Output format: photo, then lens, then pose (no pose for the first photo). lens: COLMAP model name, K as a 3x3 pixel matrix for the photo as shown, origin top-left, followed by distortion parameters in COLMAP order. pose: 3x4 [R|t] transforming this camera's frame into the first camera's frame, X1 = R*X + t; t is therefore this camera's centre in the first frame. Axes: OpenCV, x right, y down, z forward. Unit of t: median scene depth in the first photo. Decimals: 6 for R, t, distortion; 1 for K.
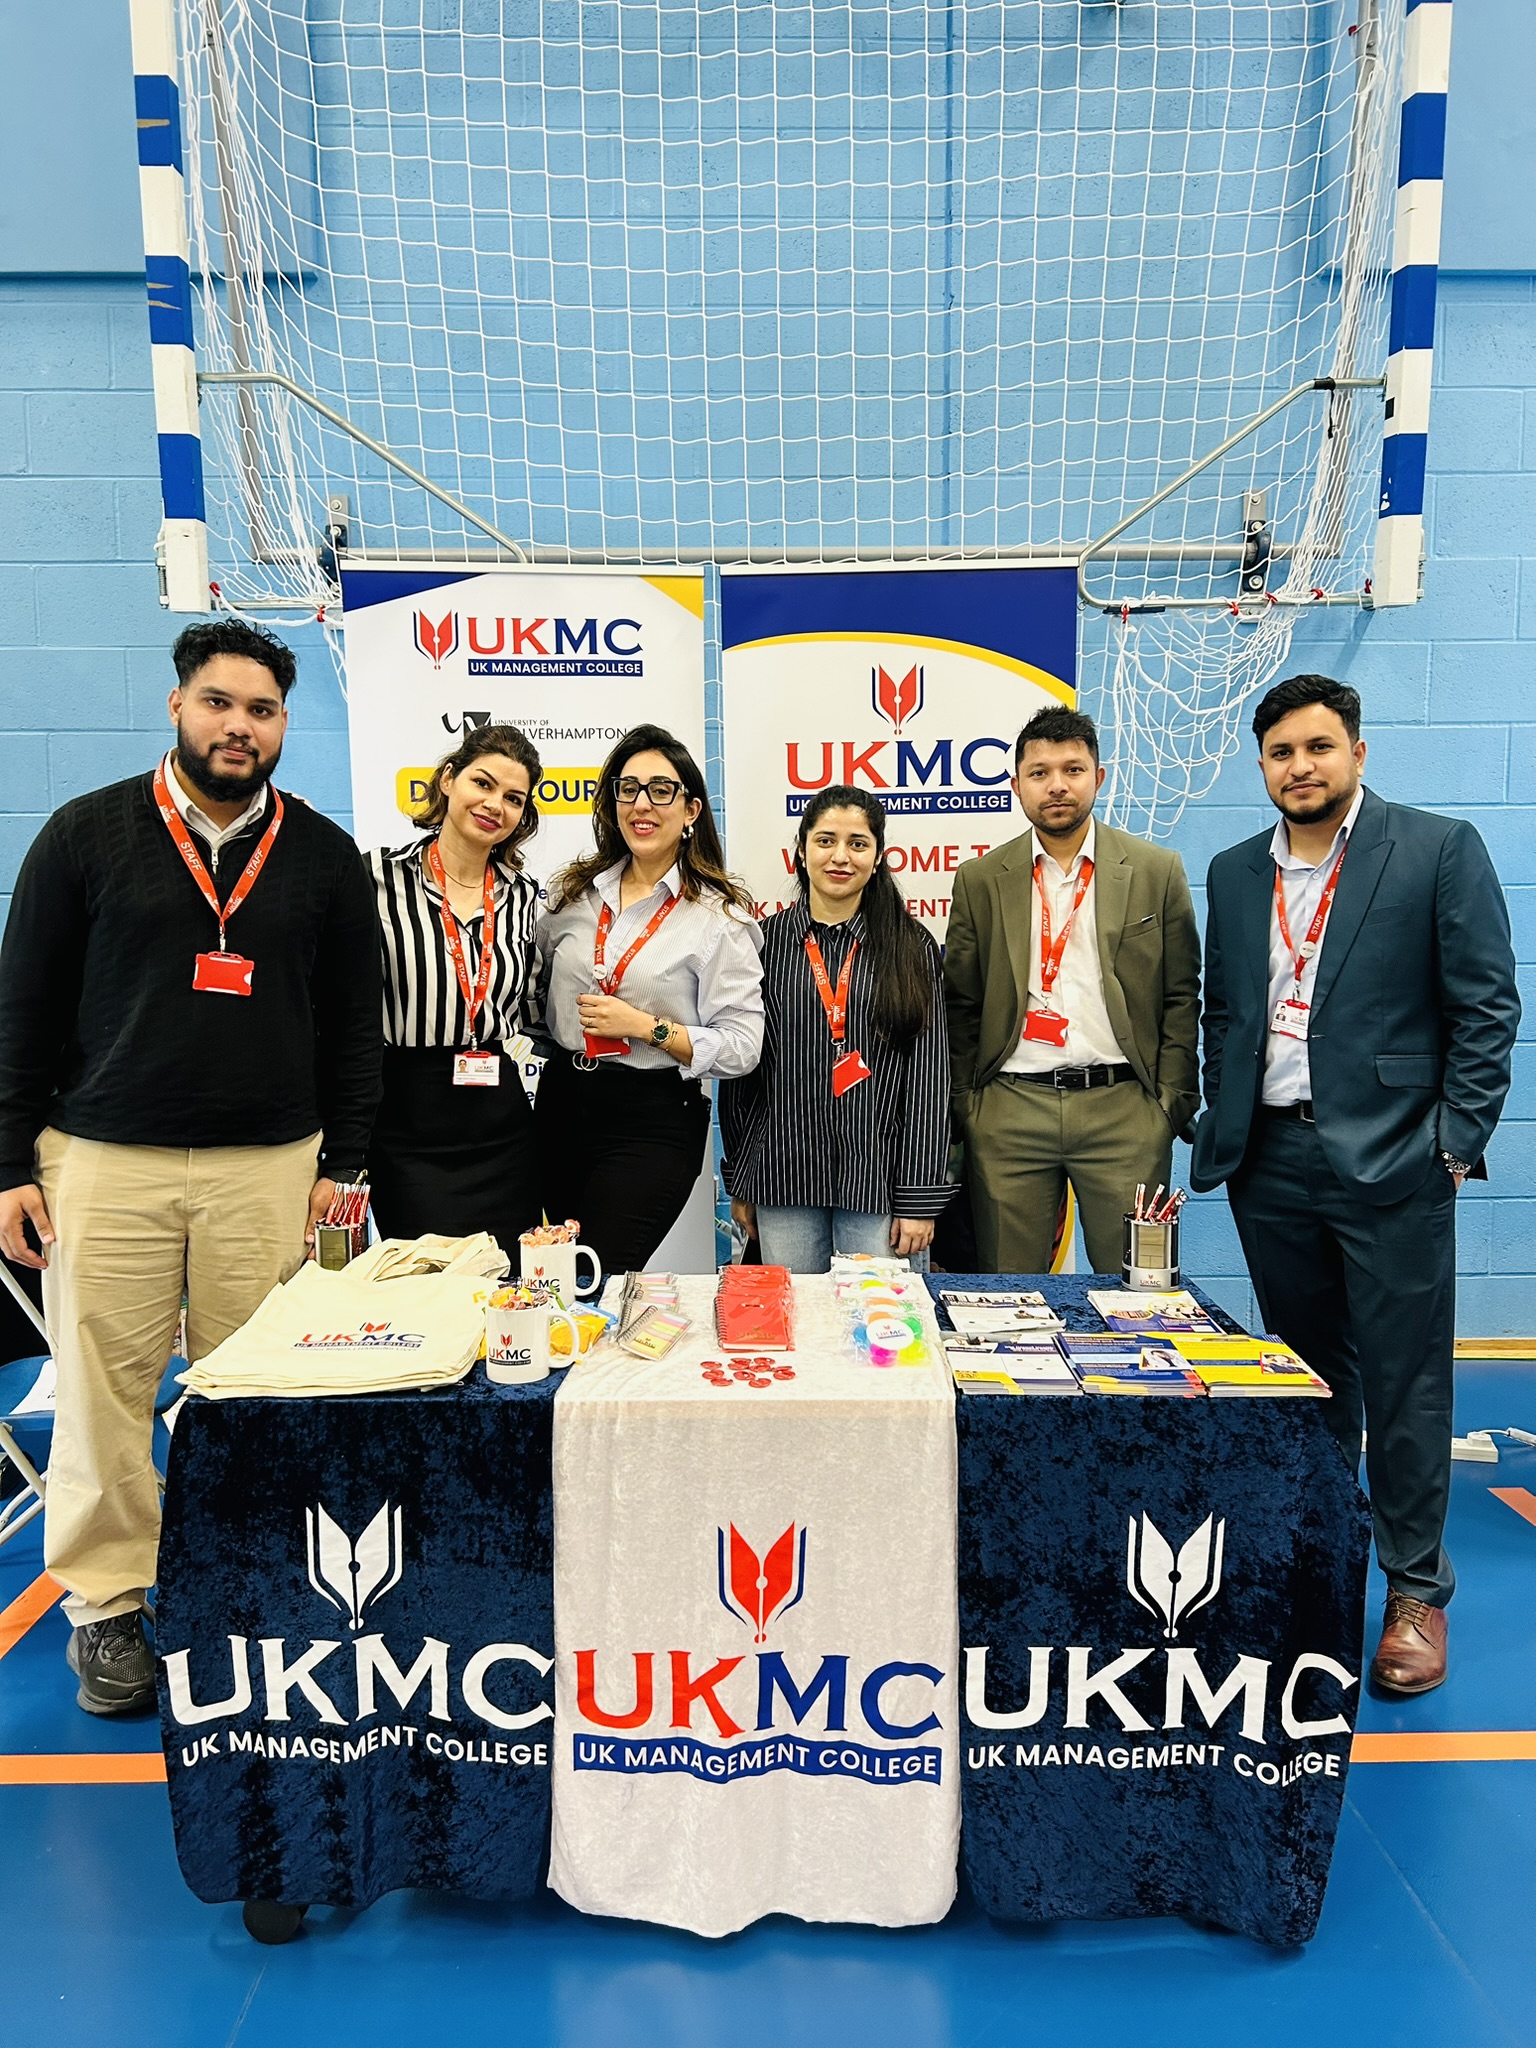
lens RADIAL K [[1502.2, 0, 768.0], [0, 1502.2, 1024.0], [0, 0, 1]] dist [0.071718, -0.073836]
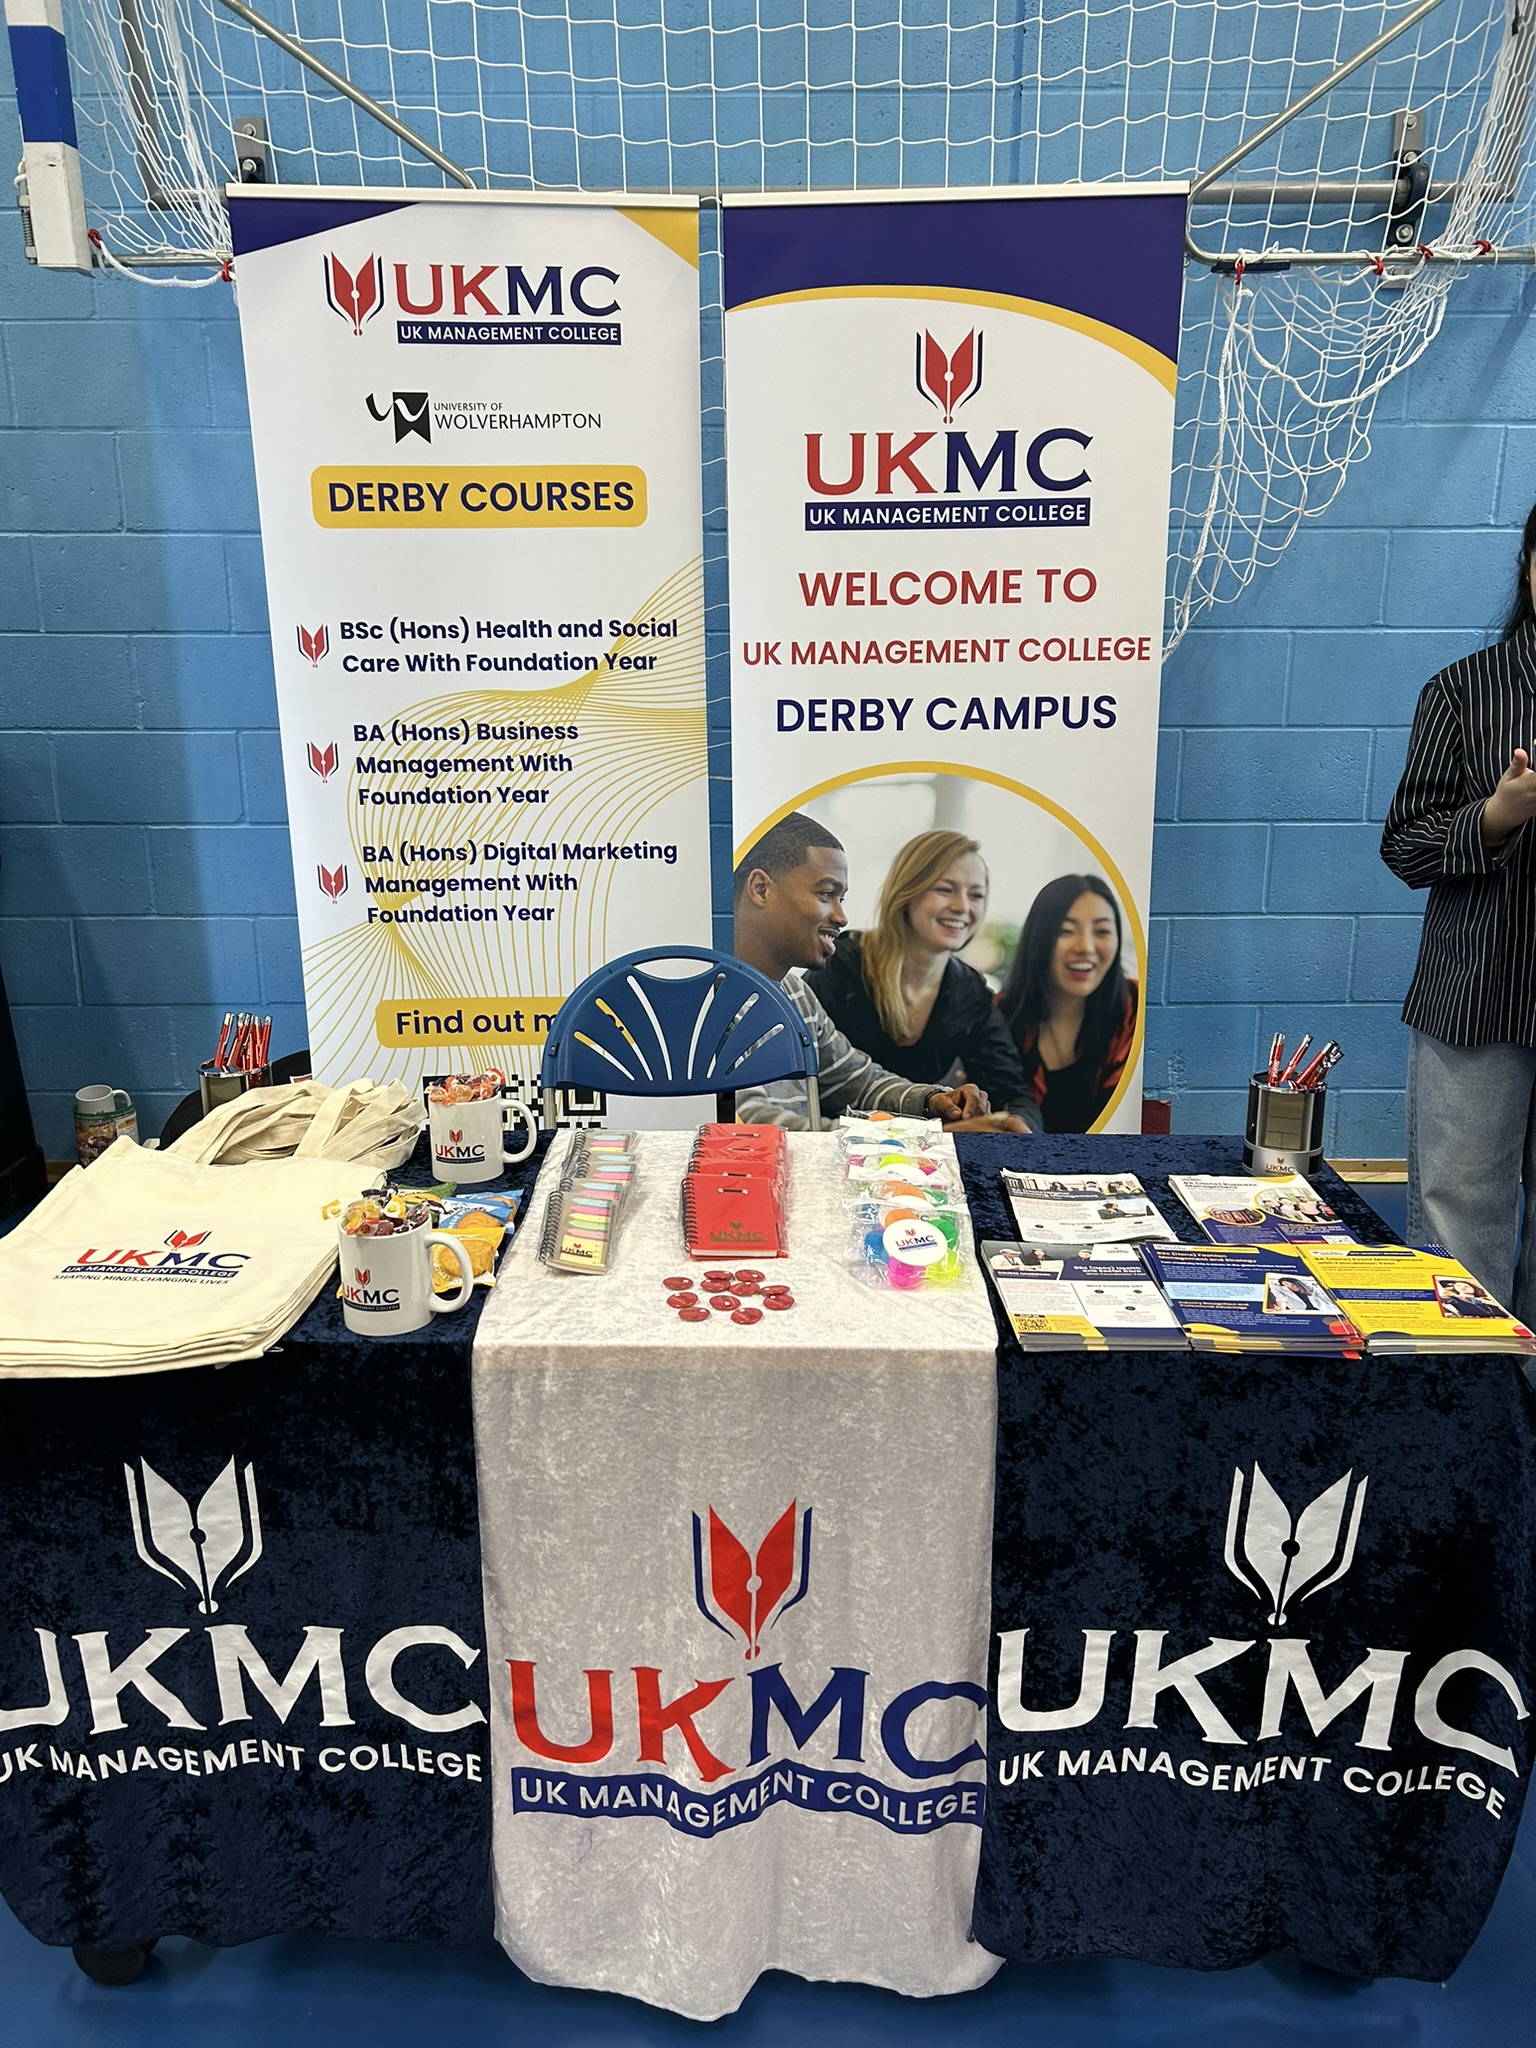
lens RADIAL K [[1560.6, 0, 768.0], [0, 1560.6, 1024.0], [0, 0, 1]] dist [0.005509, 0.007762]
pose [[0.999689, 0.010228, -0.022757, 0.015347], [-0.006584, 0.987927, 0.154782, -0.009754], [0.024066, -0.154583, 0.987687, 0.156724]]
